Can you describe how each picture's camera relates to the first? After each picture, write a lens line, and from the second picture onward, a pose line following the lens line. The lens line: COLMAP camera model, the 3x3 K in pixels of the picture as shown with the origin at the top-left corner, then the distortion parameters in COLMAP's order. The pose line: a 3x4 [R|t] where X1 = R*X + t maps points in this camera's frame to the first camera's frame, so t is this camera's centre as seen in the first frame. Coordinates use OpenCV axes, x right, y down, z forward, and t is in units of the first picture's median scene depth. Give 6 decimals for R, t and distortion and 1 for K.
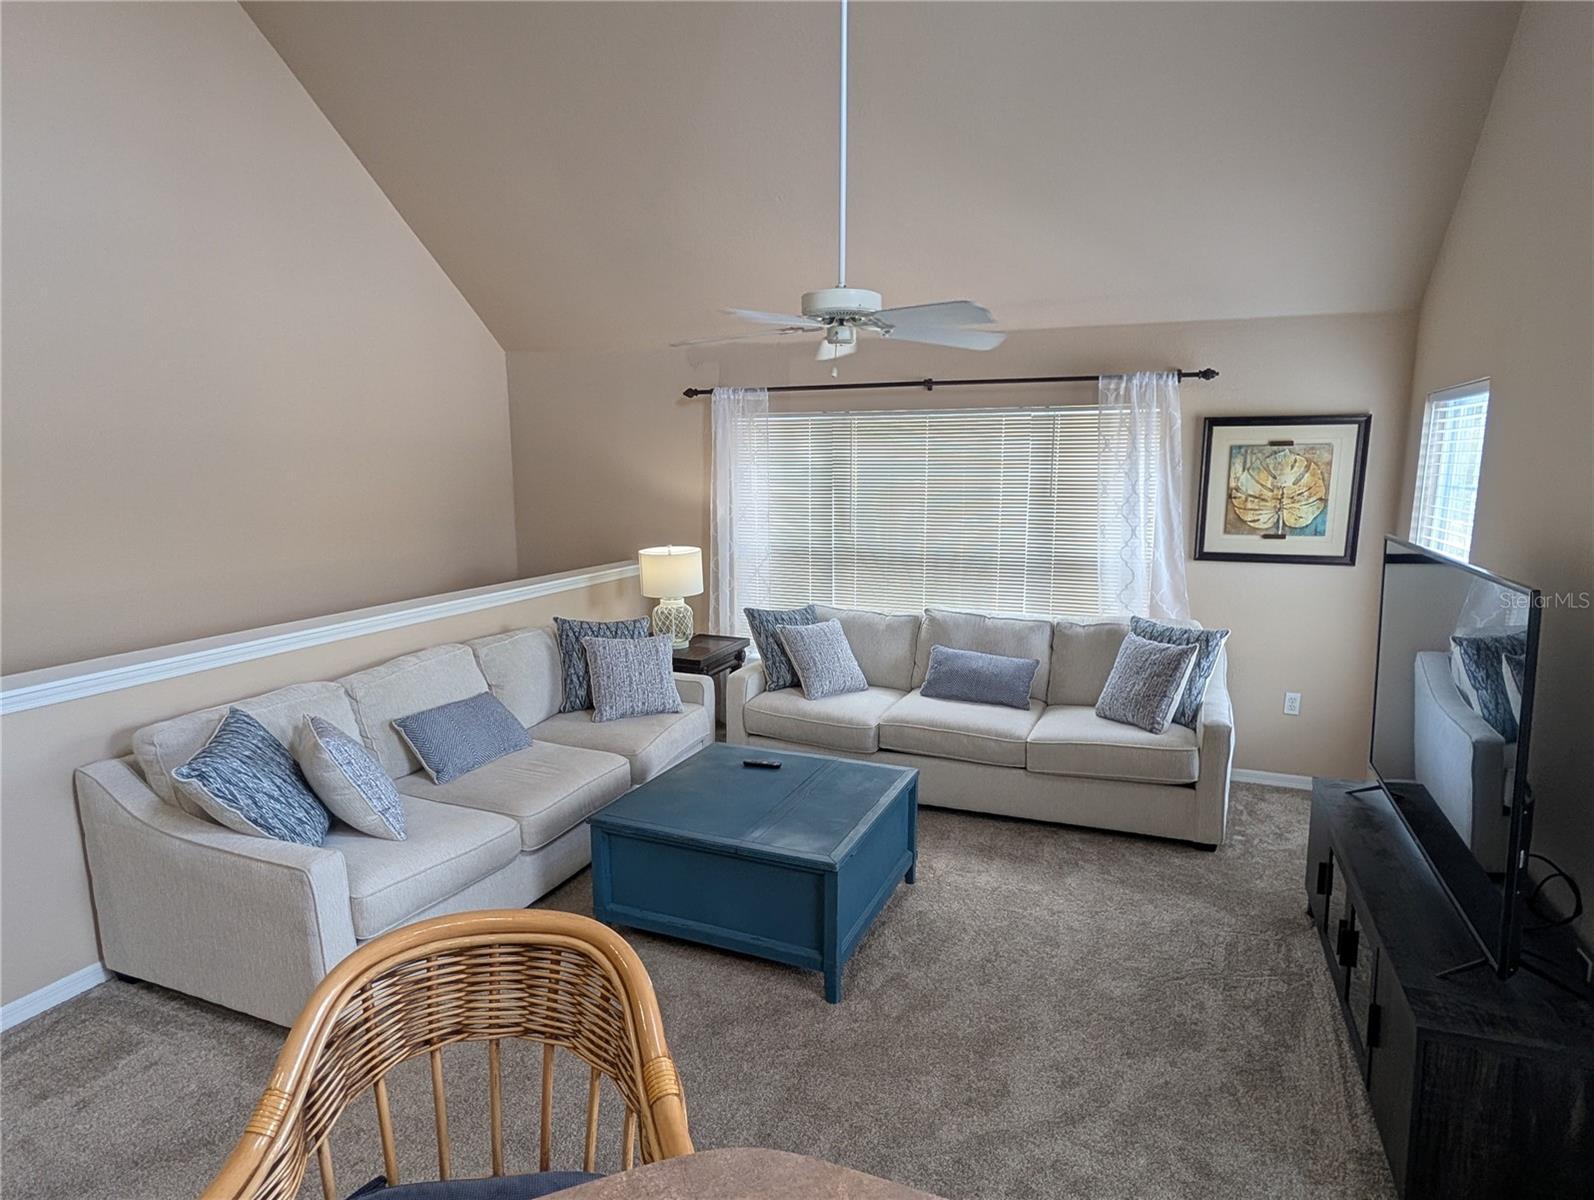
lens RADIAL K [[901.5, 0, 796.8], [0, 901.5, 612.0], [0, 0, 1]] dist [0.000025, -0.000385]
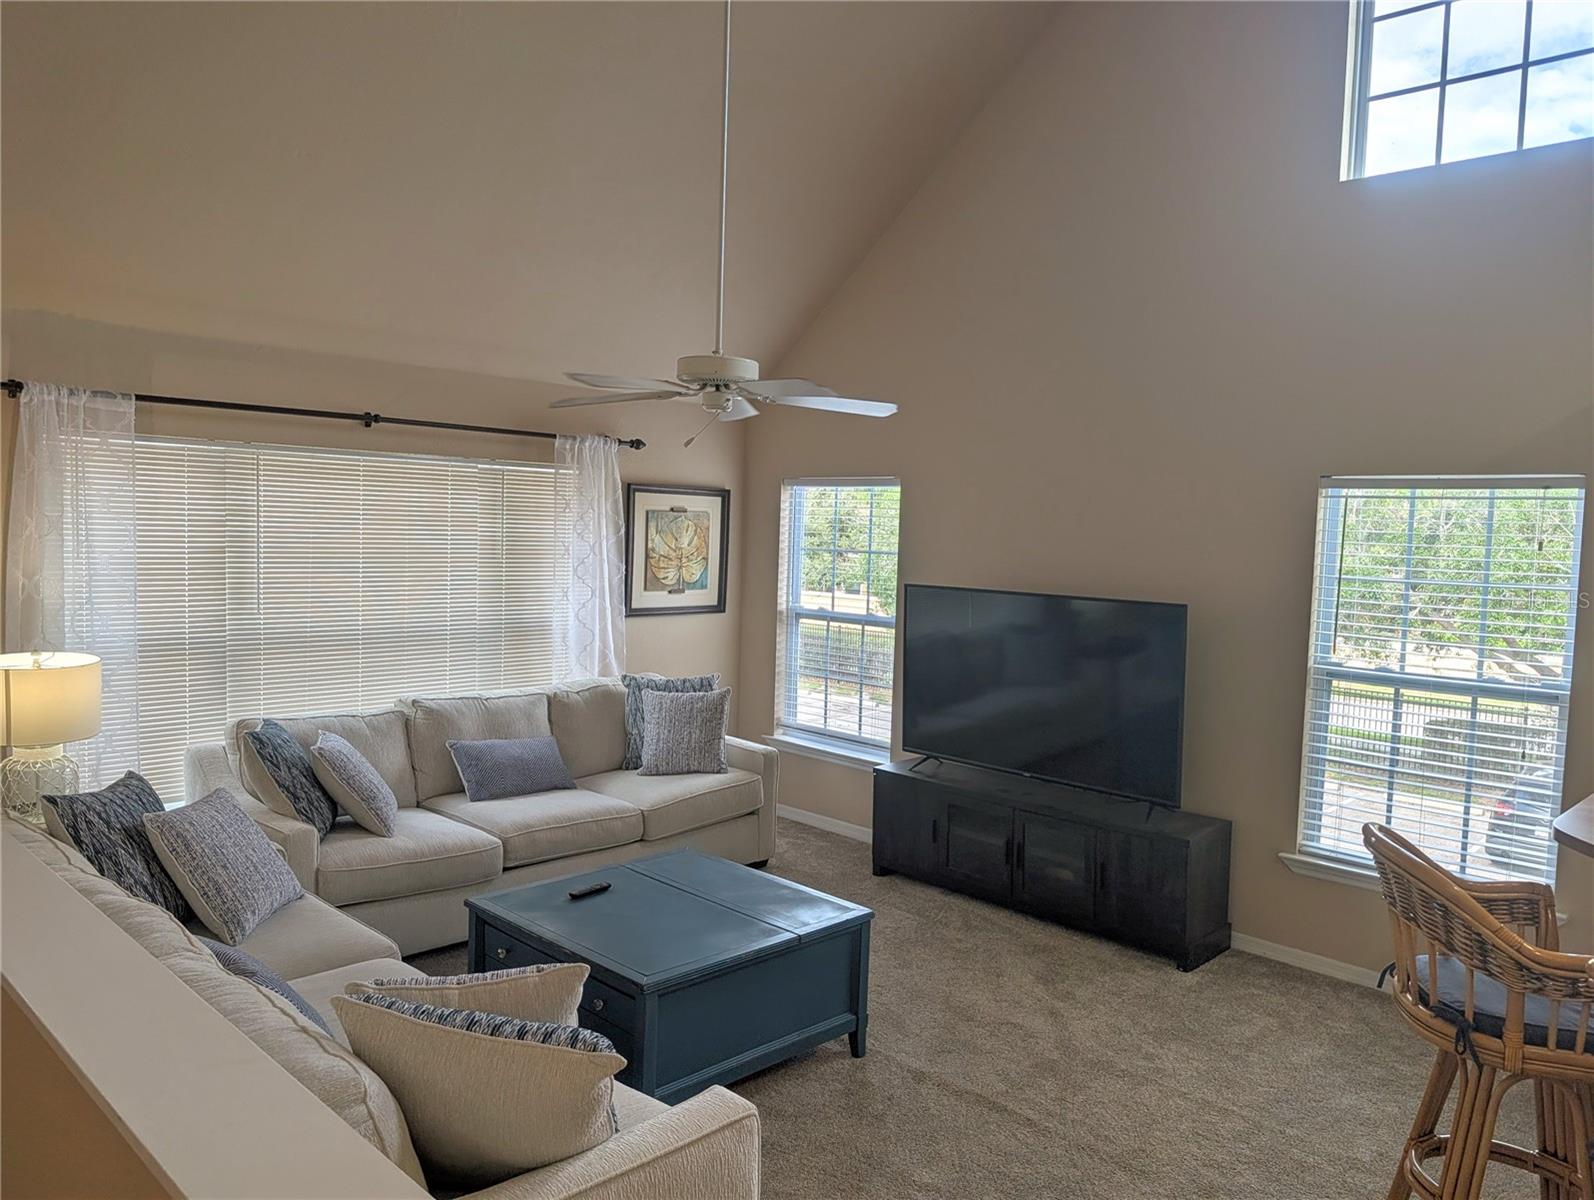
lens RADIAL K [[1145.6, 0, 796.3], [0, 1145.6, 593.0], [0, 0, 1]] dist [0.010508, -0.001580]
pose [[0.371116, -0.040451, 0.927705, -0.729856], [0.120915, 0.992650, -0.005088, -0.055781], [-0.920681, 0.114061, 0.373279, 0.325661]]
